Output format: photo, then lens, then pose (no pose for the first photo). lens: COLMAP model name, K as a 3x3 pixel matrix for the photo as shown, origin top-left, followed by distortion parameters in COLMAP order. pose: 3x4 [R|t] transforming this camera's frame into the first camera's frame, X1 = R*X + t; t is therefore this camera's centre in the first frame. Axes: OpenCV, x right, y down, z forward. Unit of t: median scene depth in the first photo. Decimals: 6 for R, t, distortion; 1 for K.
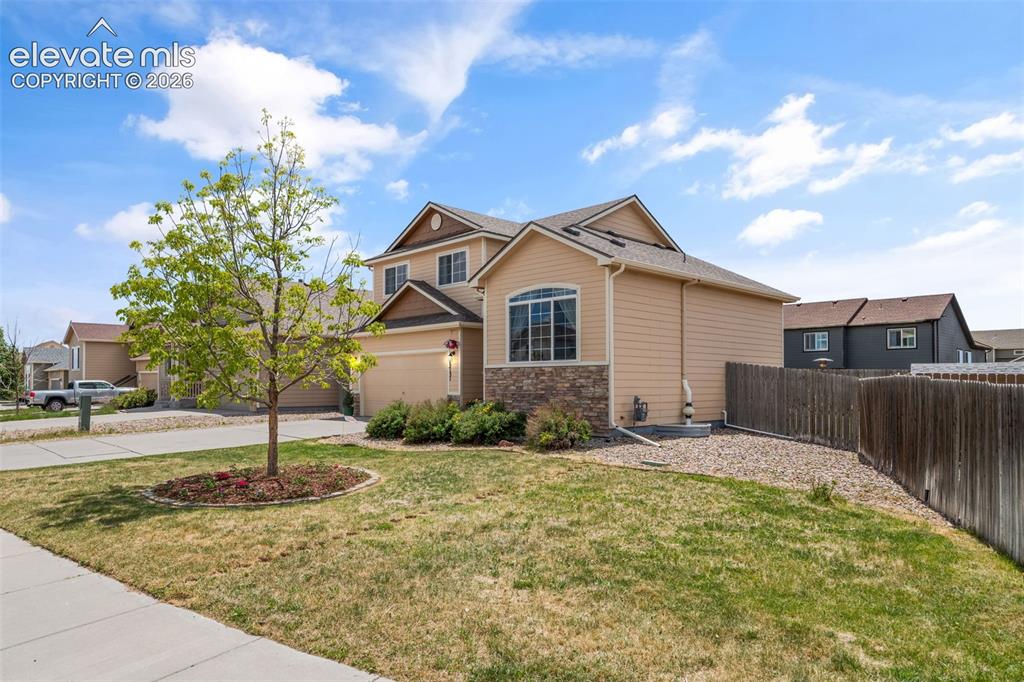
lens RADIAL K [[662.3, 0, 511.8], [0, 662.3, 381.0], [0, 0, 1]] dist [-0.000436, 0.000036]
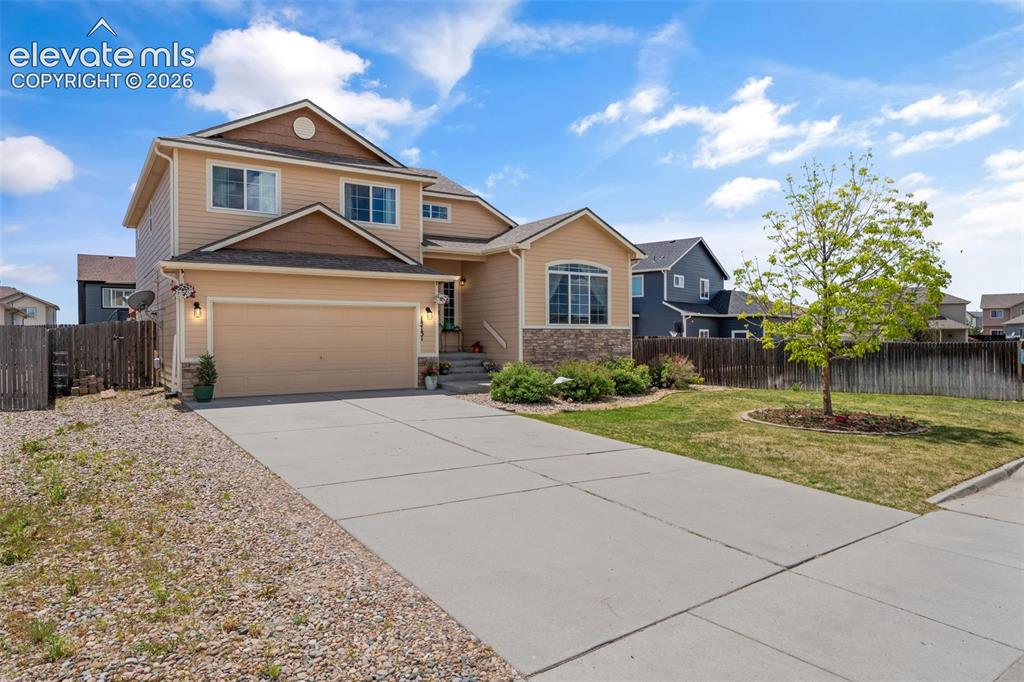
lens RADIAL K [[631.8, 0, 512.0], [0, 631.8, 341.0], [0, 0, 1]] dist [0.000318, 0.000190]
pose [[0.176320, -0.004330, 0.984323, -1.081439], [-0.000632, 0.999990, 0.004512, -0.004667], [-0.984333, -0.001418, 0.176315, 0.897811]]
